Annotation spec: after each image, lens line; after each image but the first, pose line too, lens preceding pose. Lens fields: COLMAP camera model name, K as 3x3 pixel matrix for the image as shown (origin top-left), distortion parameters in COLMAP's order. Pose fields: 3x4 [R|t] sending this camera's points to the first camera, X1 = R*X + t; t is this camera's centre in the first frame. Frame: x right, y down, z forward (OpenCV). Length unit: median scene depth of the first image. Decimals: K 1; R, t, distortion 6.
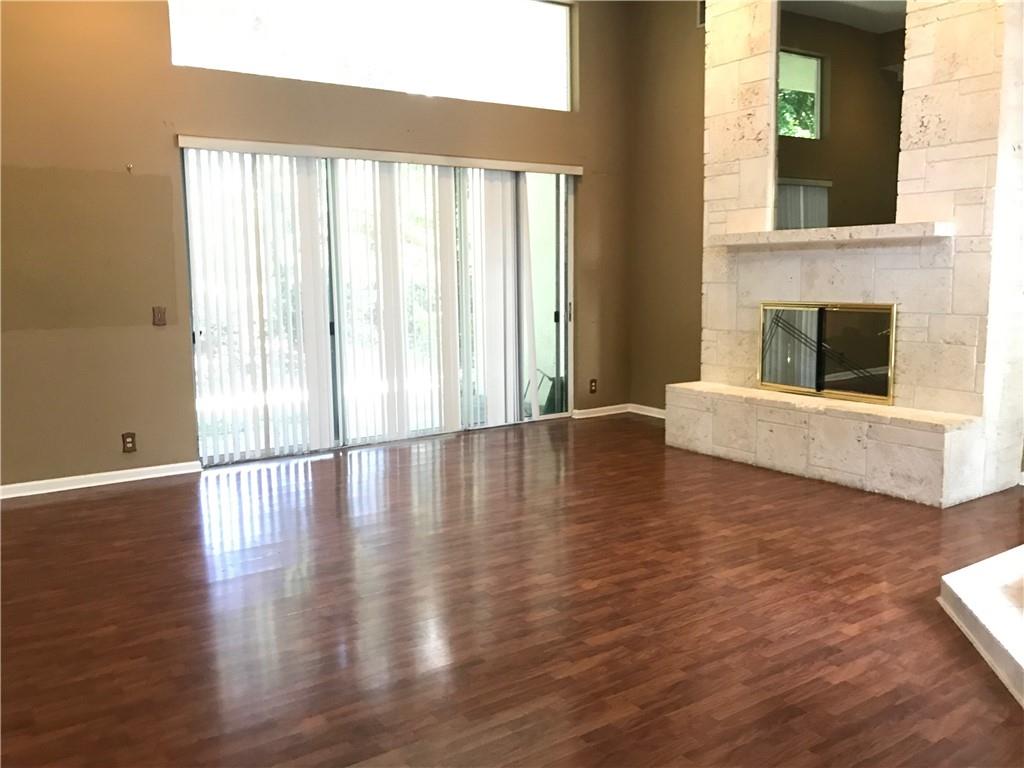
lens RADIAL K [[840.7, 0, 510.7], [0, 840.7, 388.8], [0, 0, 1]] dist [0.006036, -0.017351]
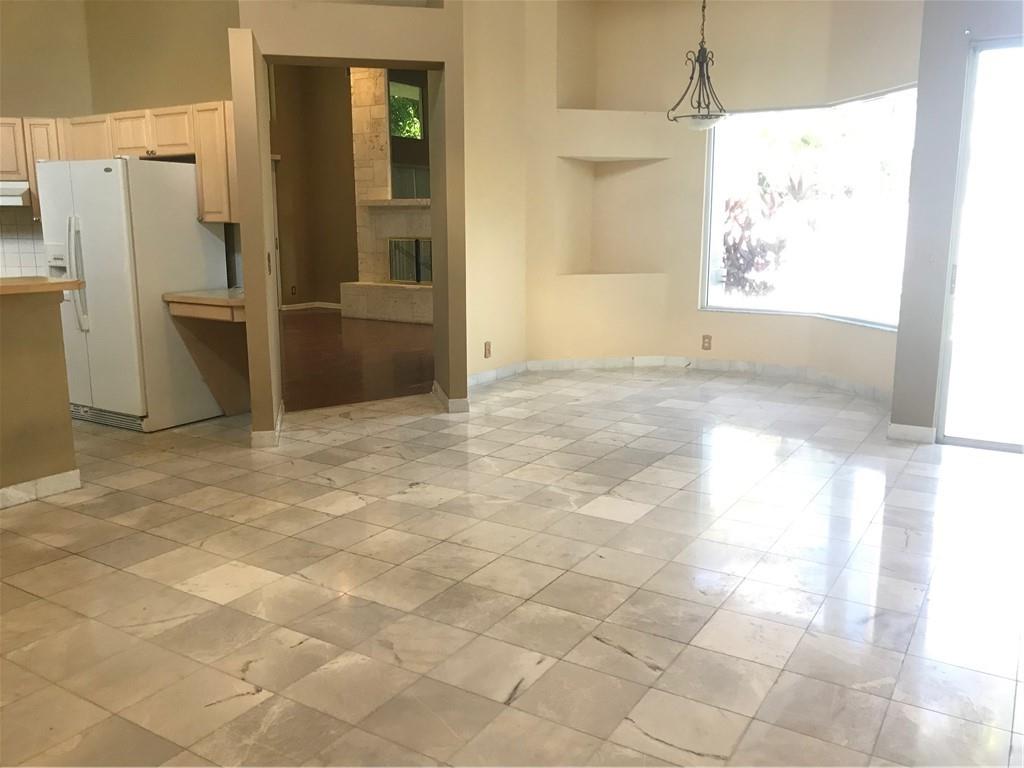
lens RADIAL K [[840.7, 0, 518.3], [0, 840.7, 386.8], [0, 0, 1]] dist [0.006036, -0.017351]
pose [[0.918614, -0.063825, 0.389967, -0.219279], [0.043655, 0.997220, 0.060378, 0.150751], [-0.392736, -0.038440, 0.918847, -0.988860]]
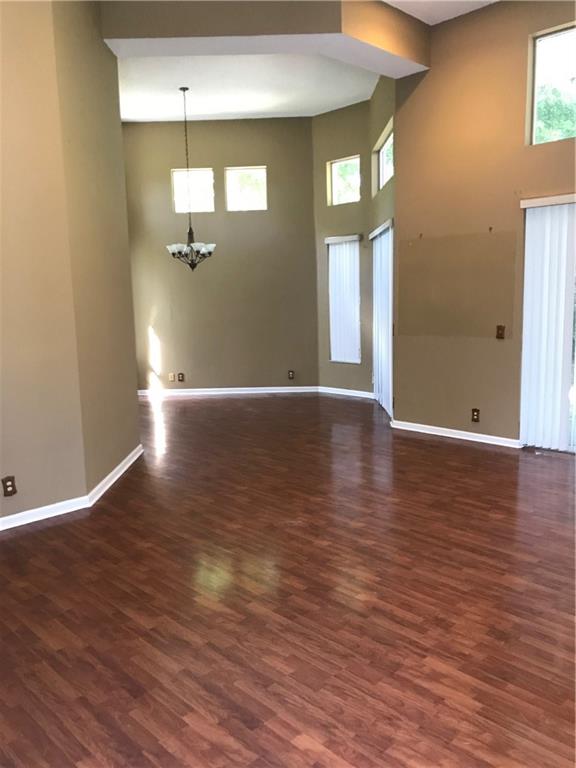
lens RADIAL K [[630.5, 0, 291.8], [0, 630.5, 383.5], [0, 0, 1]] dist [0.006036, -0.017351]
pose [[0.184510, 0.150660, -0.971214, 0.611544], [-0.119940, 0.984247, 0.129895, -0.106210], [0.975485, 0.092521, 0.199674, 0.502389]]
